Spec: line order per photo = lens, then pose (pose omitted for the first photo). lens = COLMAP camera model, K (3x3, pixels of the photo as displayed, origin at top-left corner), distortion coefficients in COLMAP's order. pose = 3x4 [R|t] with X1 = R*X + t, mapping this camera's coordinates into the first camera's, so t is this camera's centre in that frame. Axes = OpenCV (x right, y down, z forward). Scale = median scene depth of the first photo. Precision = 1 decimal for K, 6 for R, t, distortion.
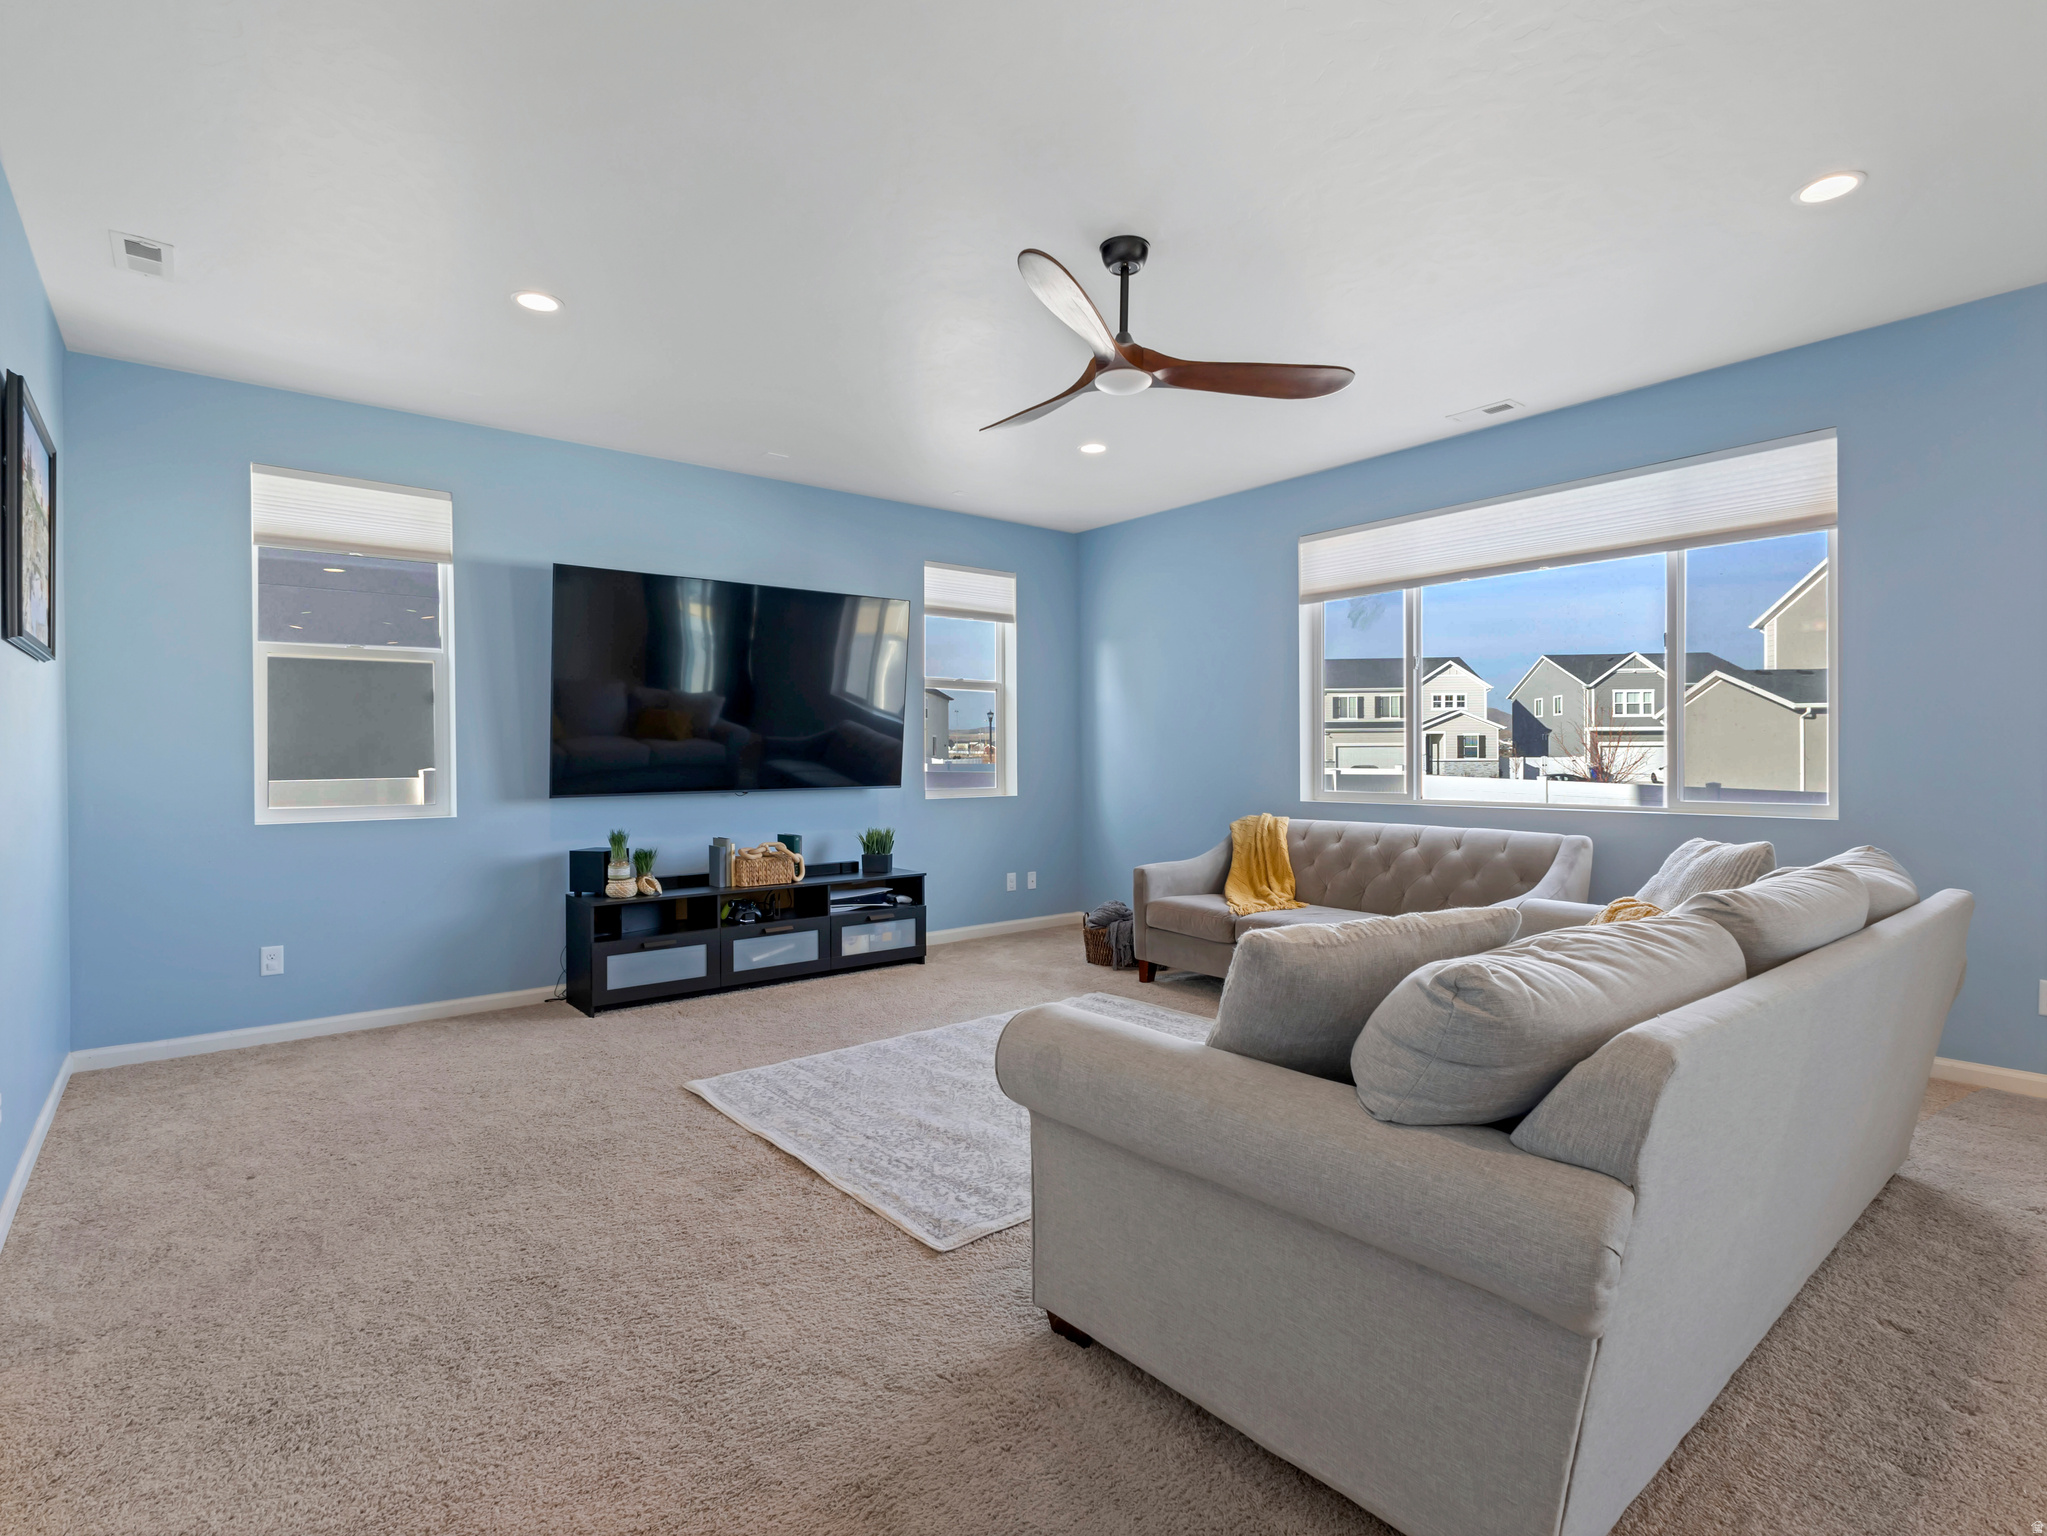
lens RADIAL K [[998.7, 0, 1028.1], [0, 998.7, 765.5], [0, 0, 1]] dist [0.006611, -0.002736]
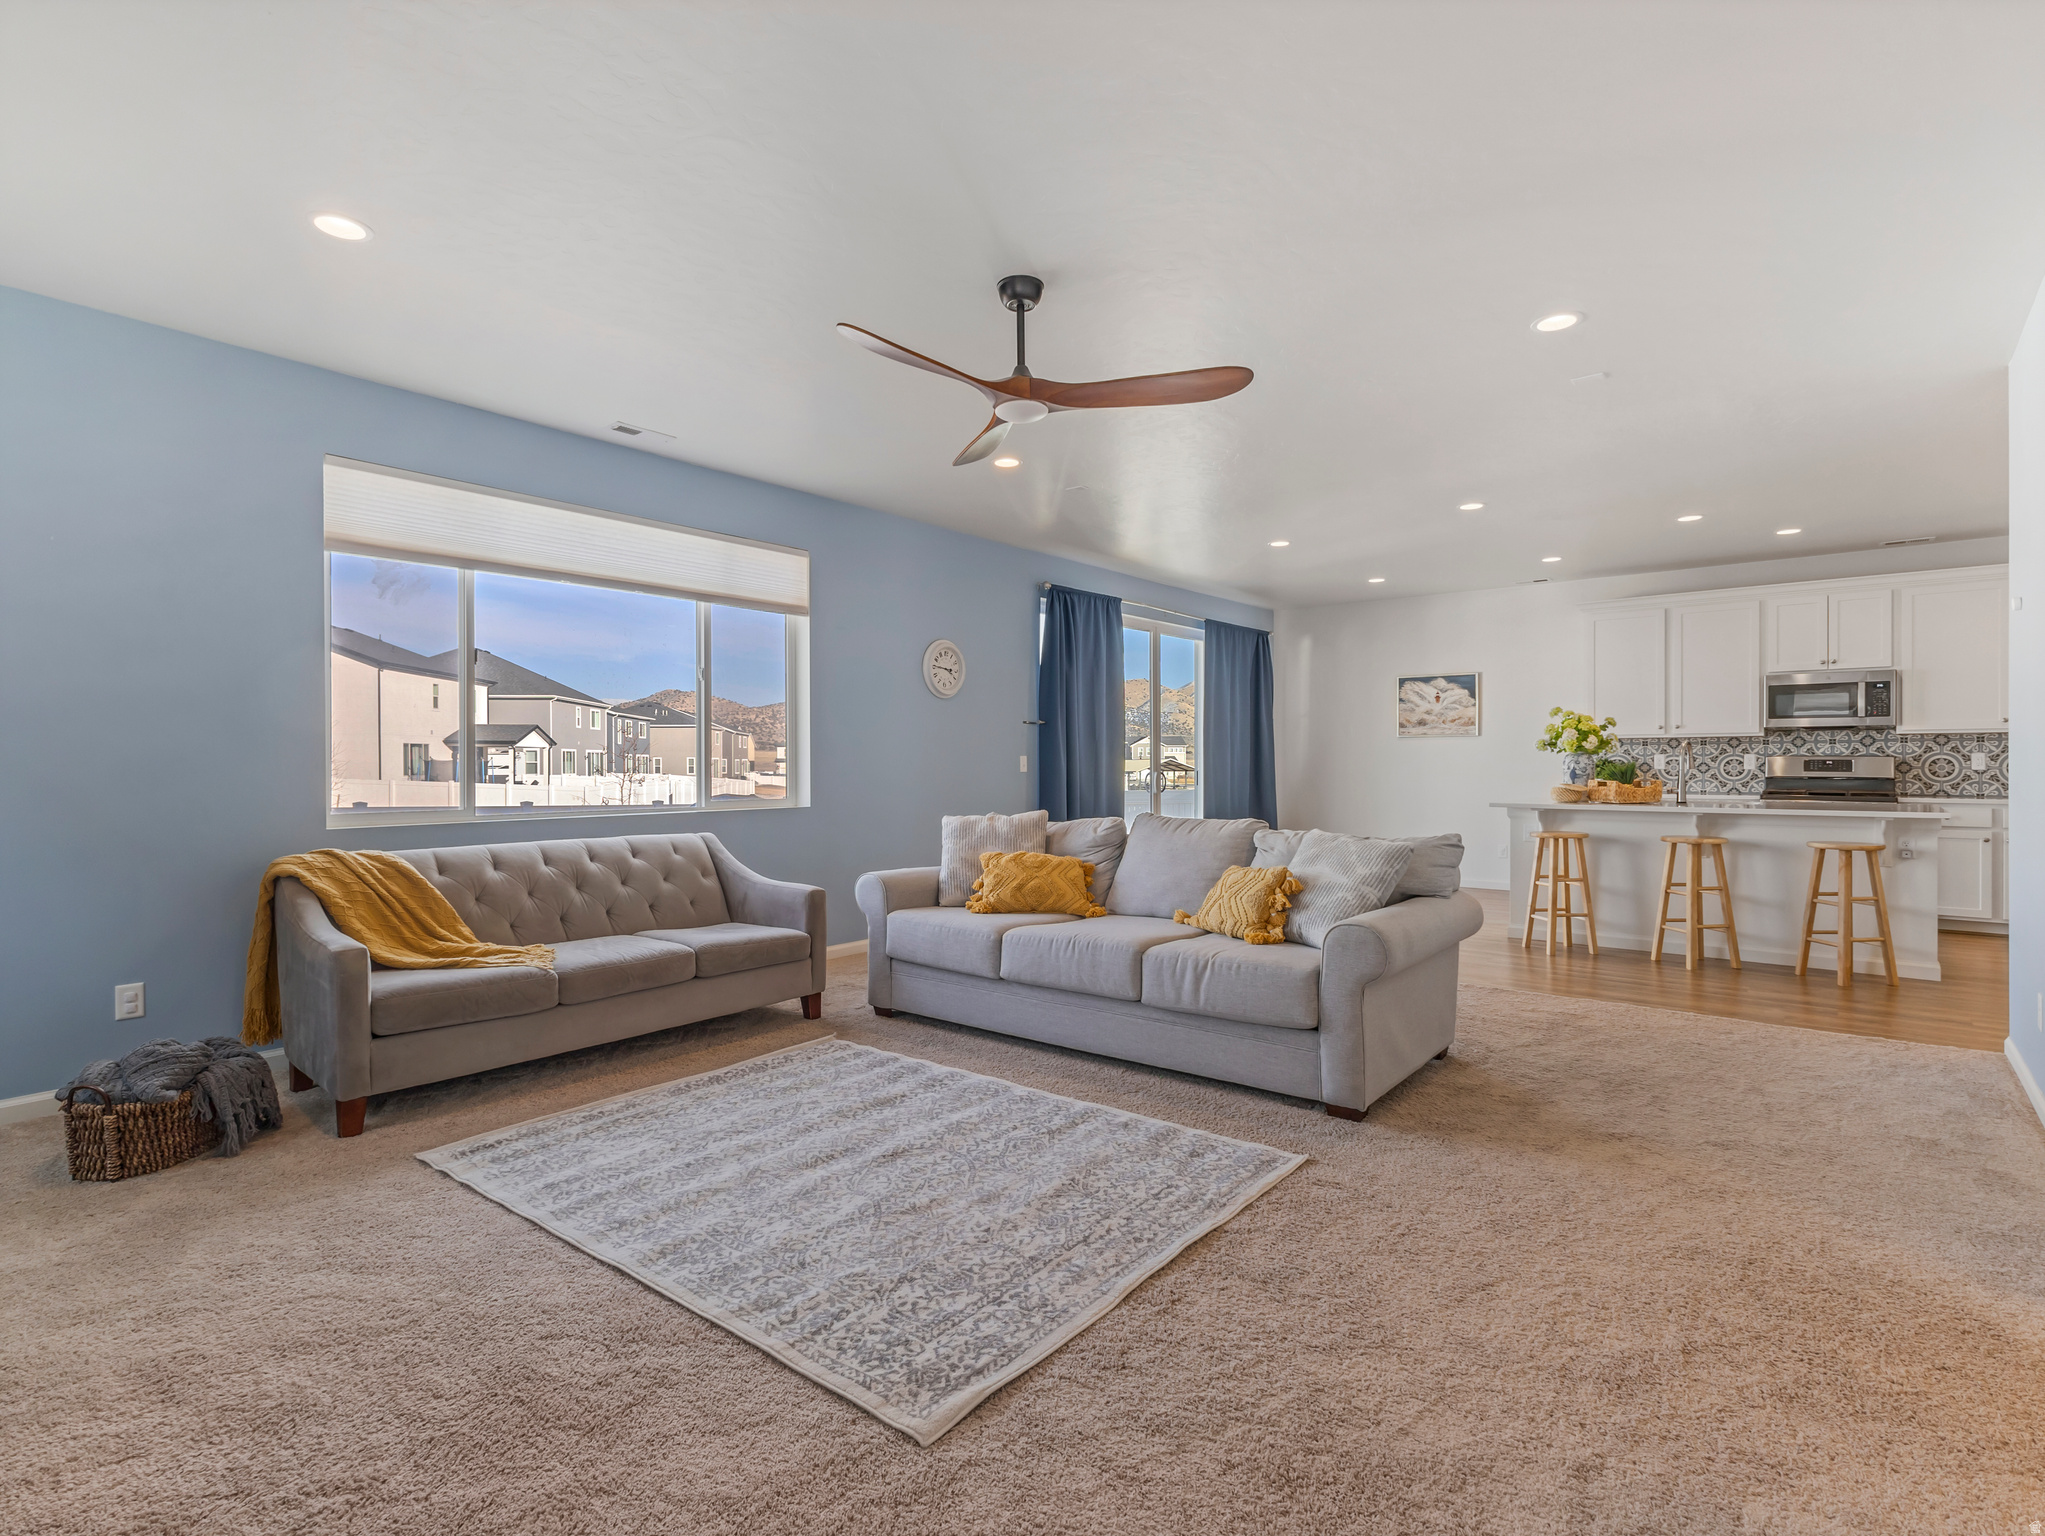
lens RADIAL K [[997.7, 0, 1027.5], [0, 997.7, 765.7], [0, 0, 1]] dist [0.006611, -0.002736]
pose [[-0.183157, 0.001868, 0.983082, -0.814702], [0.011688, 0.999932, 0.000277, -0.004649], [-0.983014, 0.011541, -0.183166, 1.021967]]
